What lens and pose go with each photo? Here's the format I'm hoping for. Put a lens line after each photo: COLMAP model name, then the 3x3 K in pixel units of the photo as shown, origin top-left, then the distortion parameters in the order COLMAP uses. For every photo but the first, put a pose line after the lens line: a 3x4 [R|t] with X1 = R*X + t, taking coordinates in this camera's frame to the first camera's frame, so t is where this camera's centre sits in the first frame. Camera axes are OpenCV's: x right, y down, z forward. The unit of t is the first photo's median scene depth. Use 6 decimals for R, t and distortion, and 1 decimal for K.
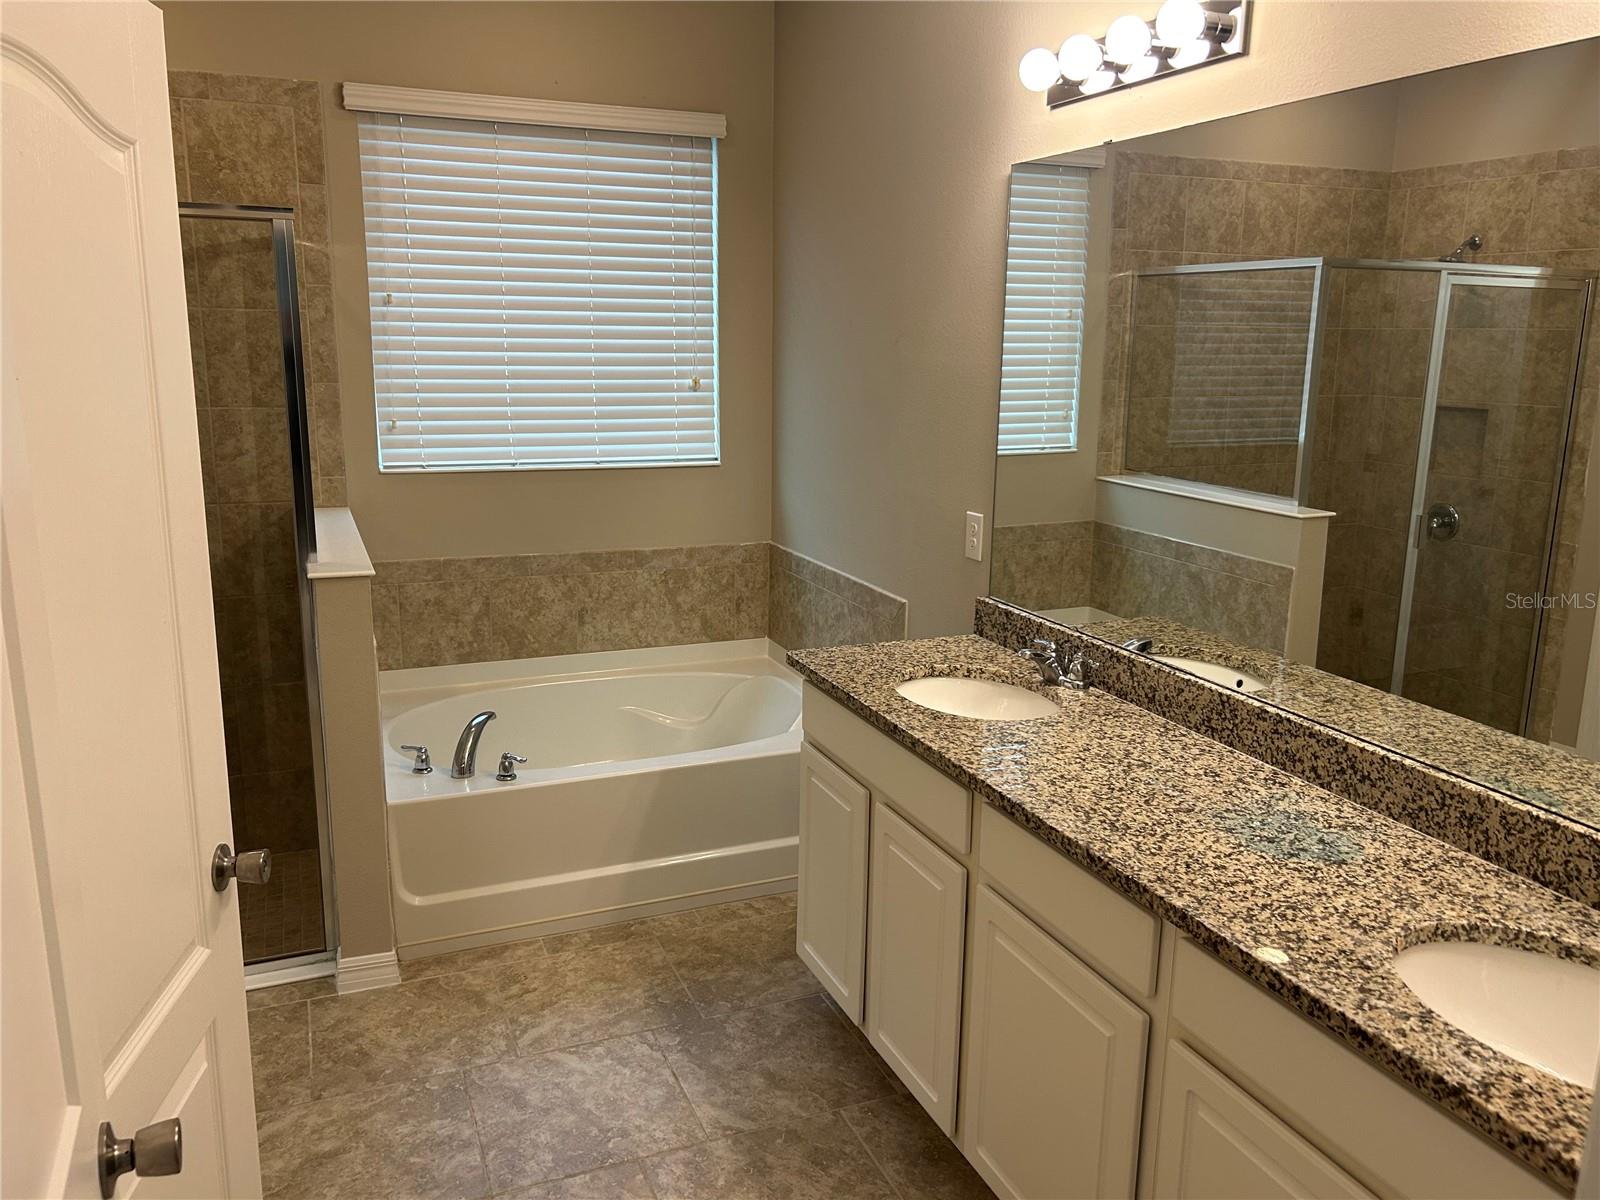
lens RADIAL K [[1209.4, 0, 798.5], [0, 1209.4, 594.2], [0, 0, 1]] dist [0.052346, -0.052082]
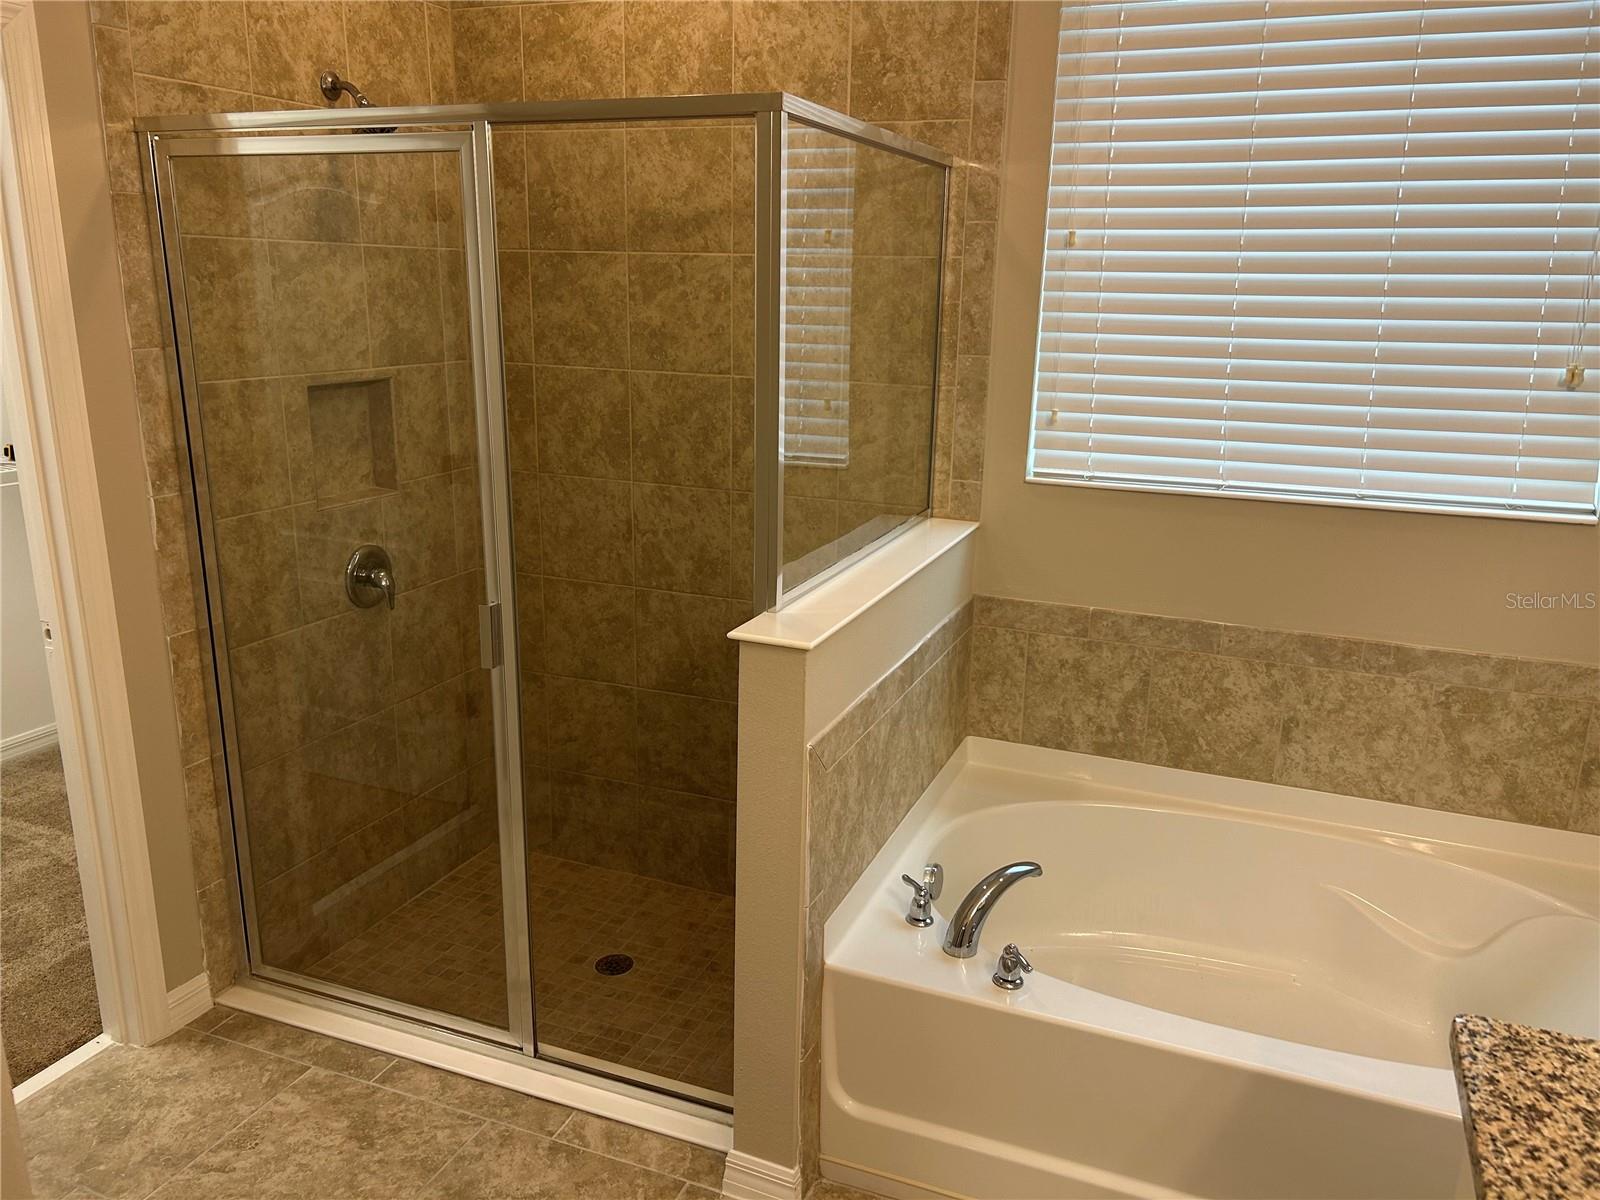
lens RADIAL K [[1209.4, 0, 807.1], [0, 1209.4, 614.8], [0, 0, 1]] dist [0.052346, -0.052082]
pose [[0.718871, 0.182875, -0.670657, 0.064414], [-0.153928, 0.982702, 0.102970, -0.072653], [0.677887, 0.029210, 0.734585, 0.362678]]
